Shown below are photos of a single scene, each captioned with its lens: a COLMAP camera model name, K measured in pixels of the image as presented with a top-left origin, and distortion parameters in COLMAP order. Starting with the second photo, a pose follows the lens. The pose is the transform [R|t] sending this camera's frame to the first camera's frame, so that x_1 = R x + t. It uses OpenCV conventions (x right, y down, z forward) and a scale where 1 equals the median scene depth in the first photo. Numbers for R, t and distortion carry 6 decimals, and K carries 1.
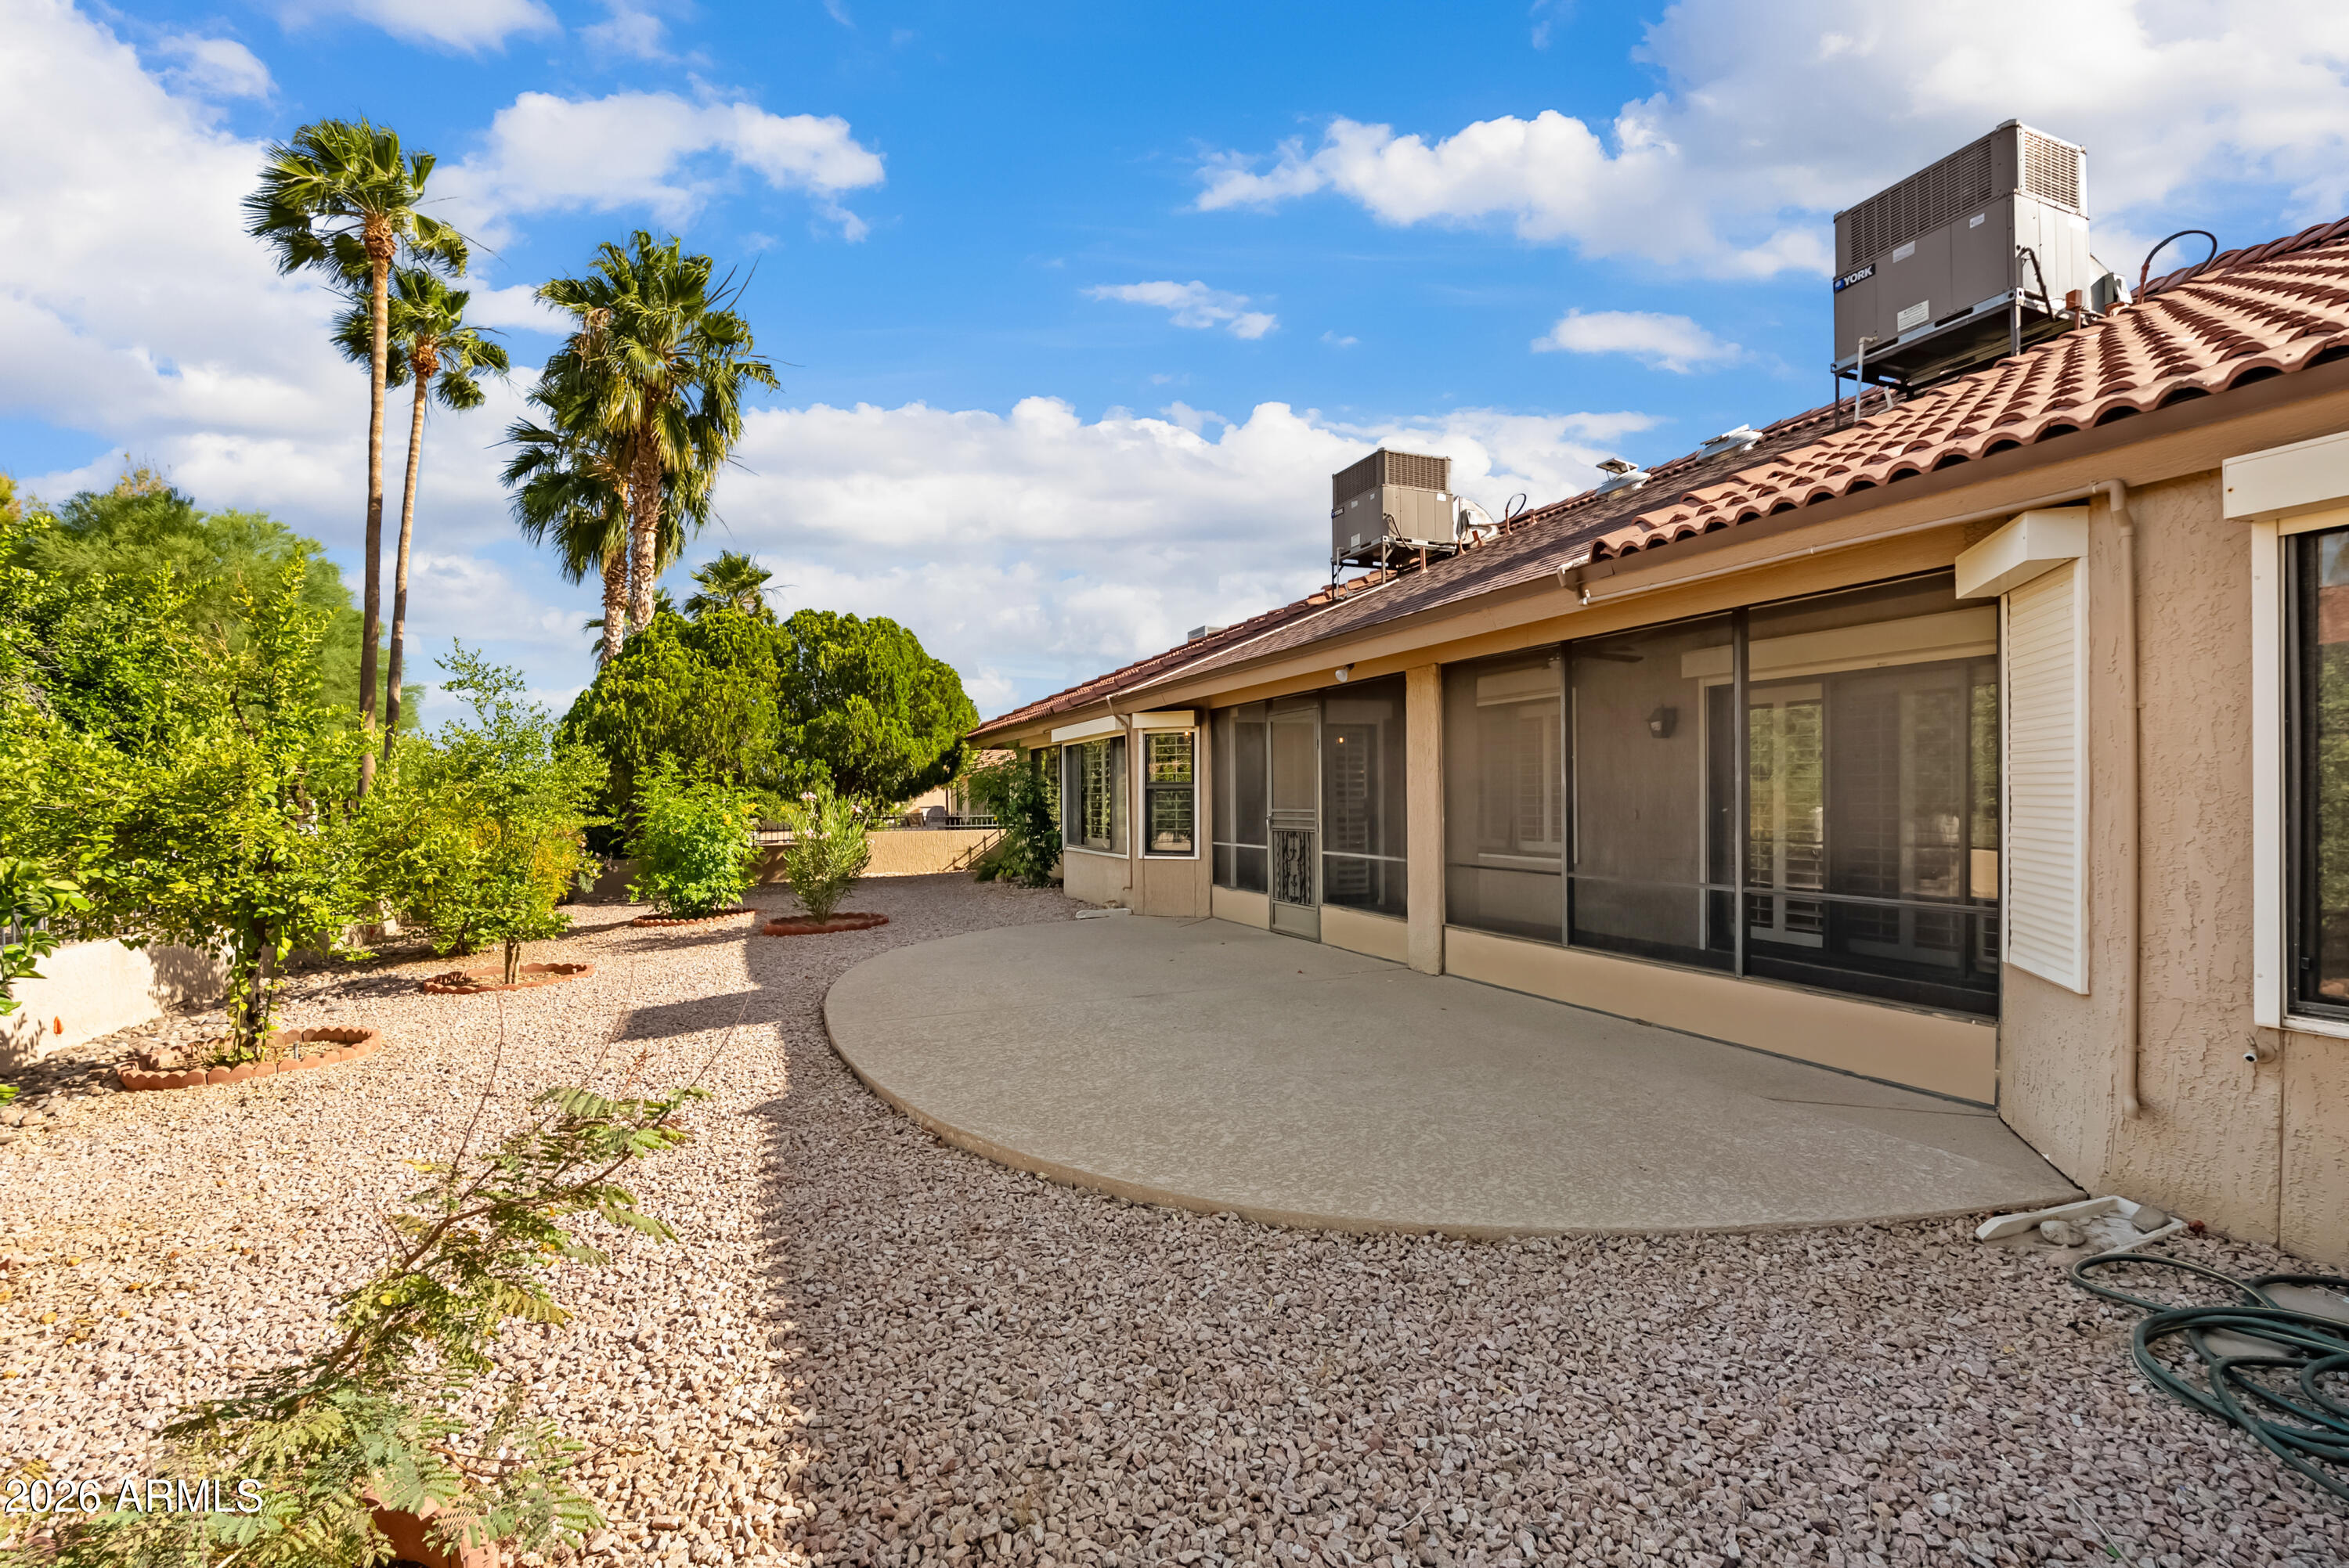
lens RADIAL K [[1028.1, 0, 1180.1], [0, 1028.1, 794.5], [0, 0, 1]] dist [0.000073, 0.000130]
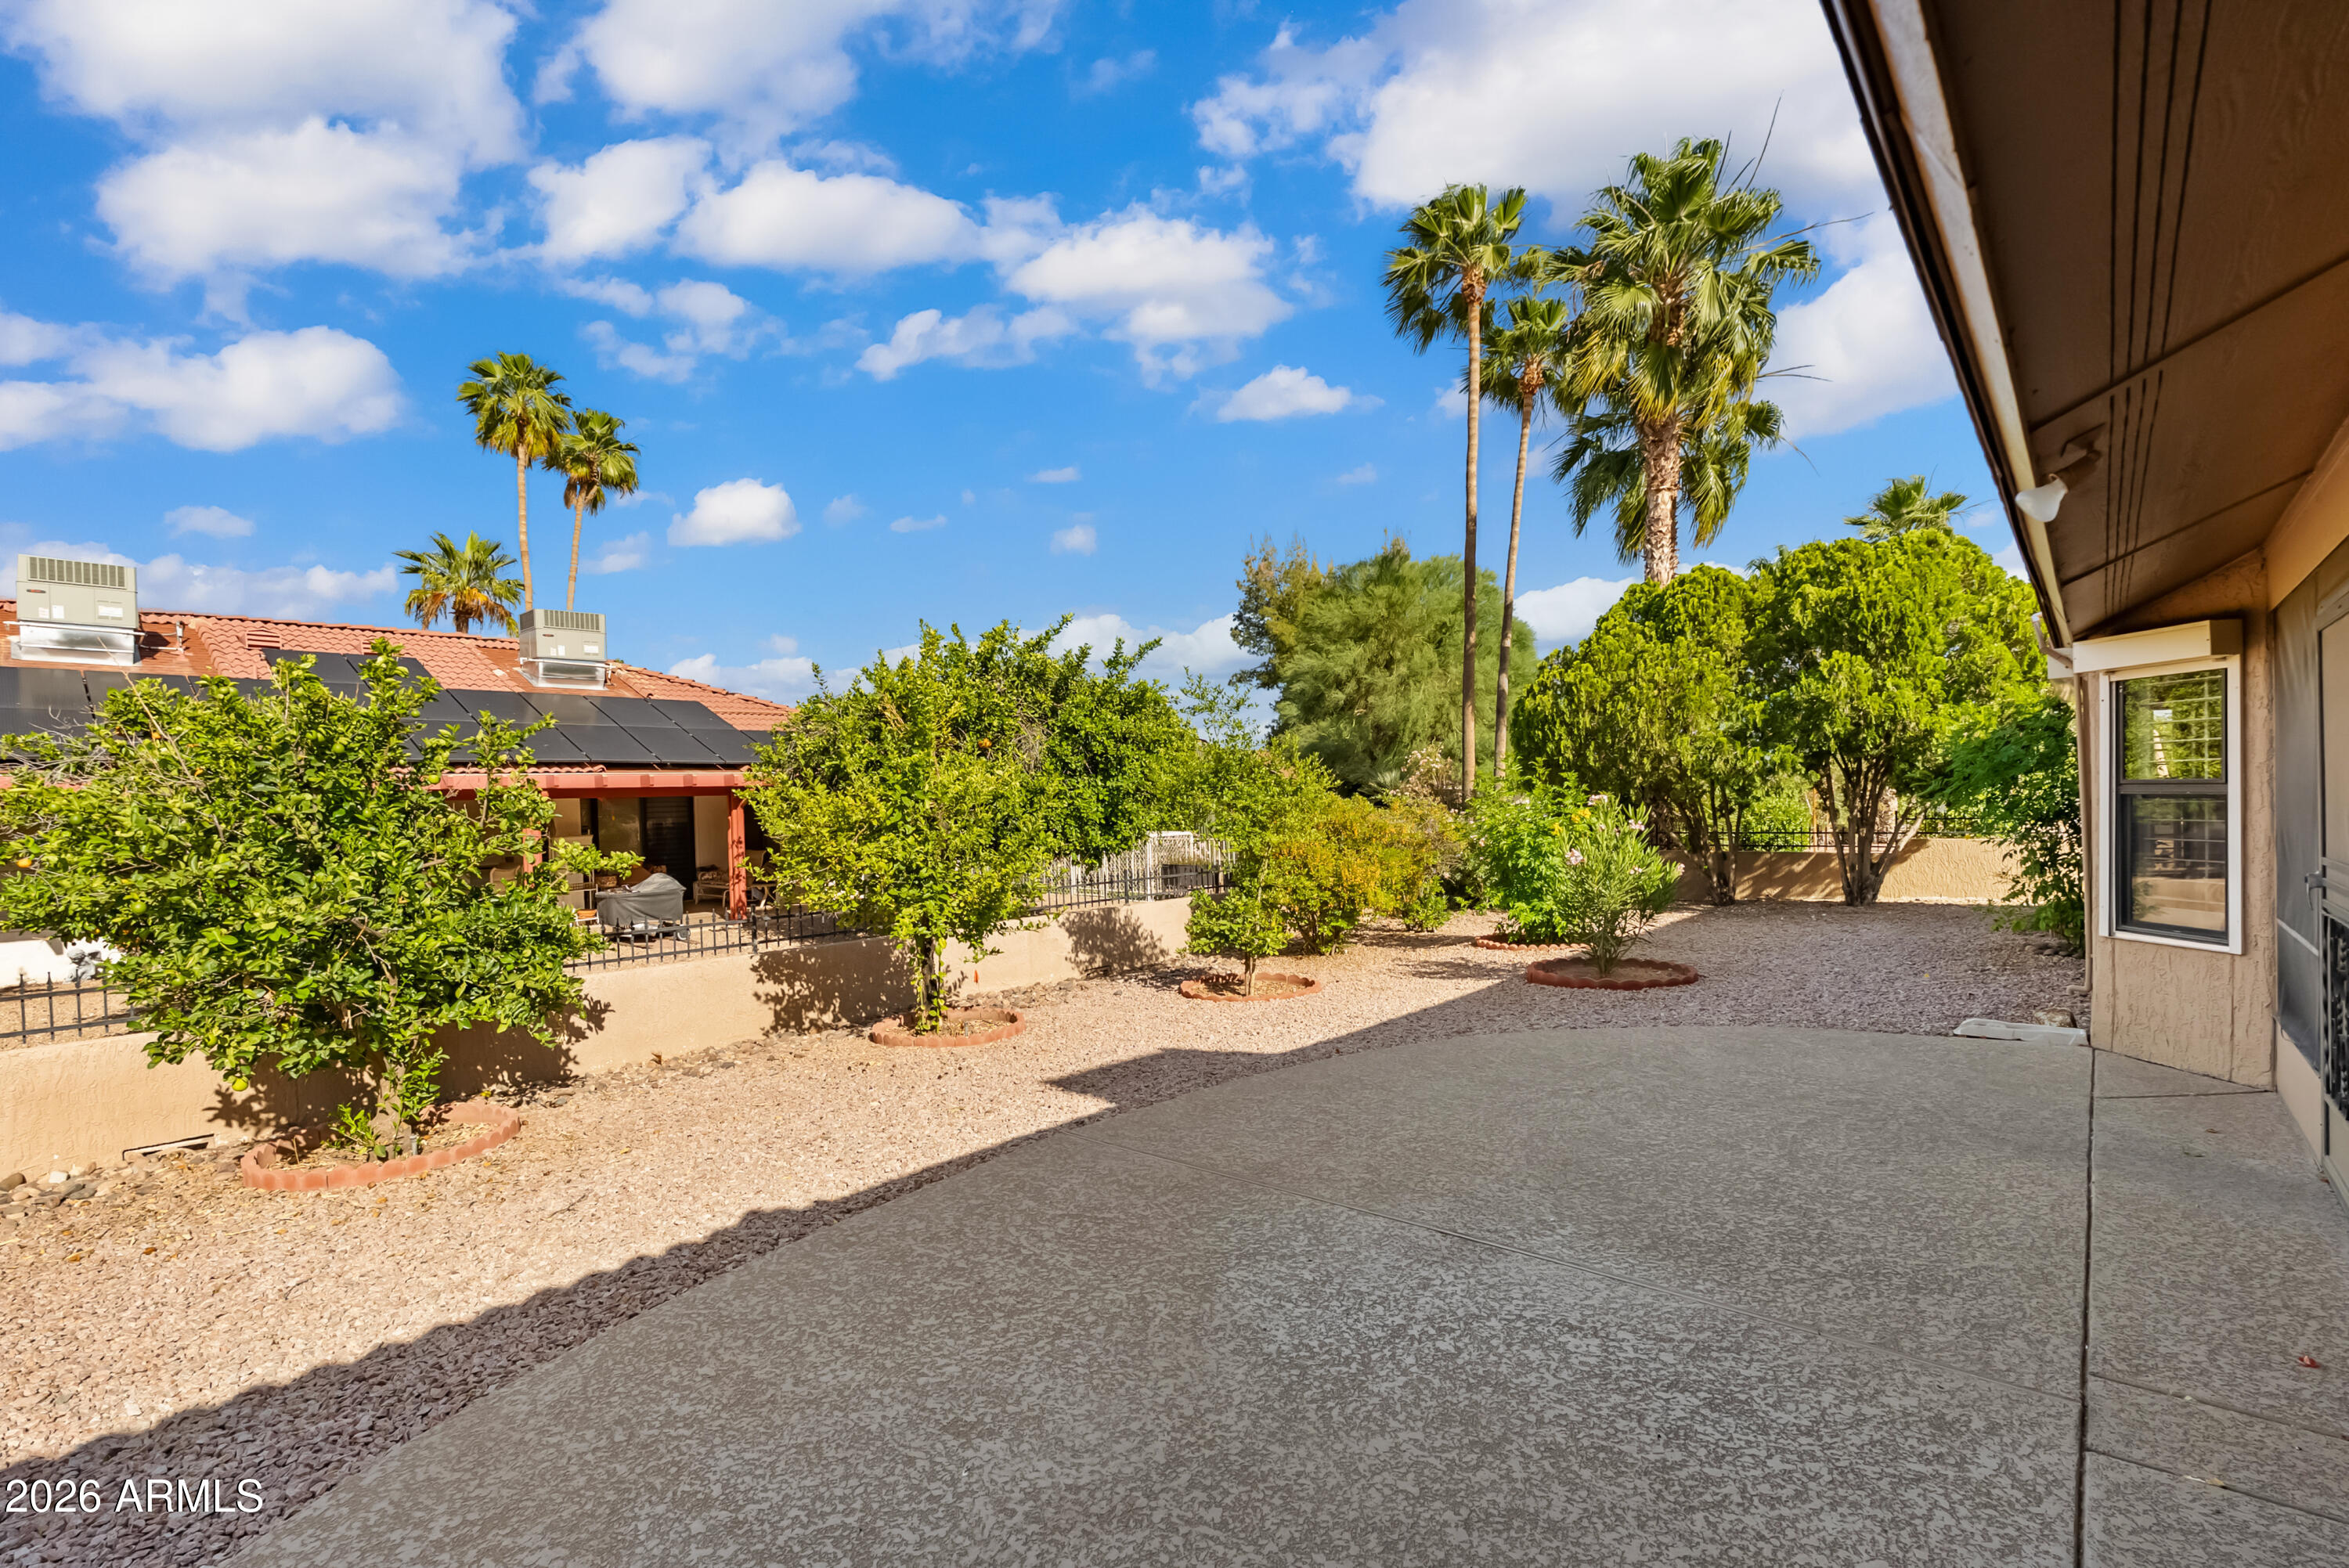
lens RADIAL K [[1071.5, 0, 1175.2], [0, 1071.5, 808.6], [0, 0, 1]] dist [-0.001648, -0.000116]
pose [[0.445524, 0.007572, -0.895238, 0.161716], [0.022061, 0.999568, 0.019433, -0.013462], [0.894998, -0.028408, 0.445164, 0.271879]]
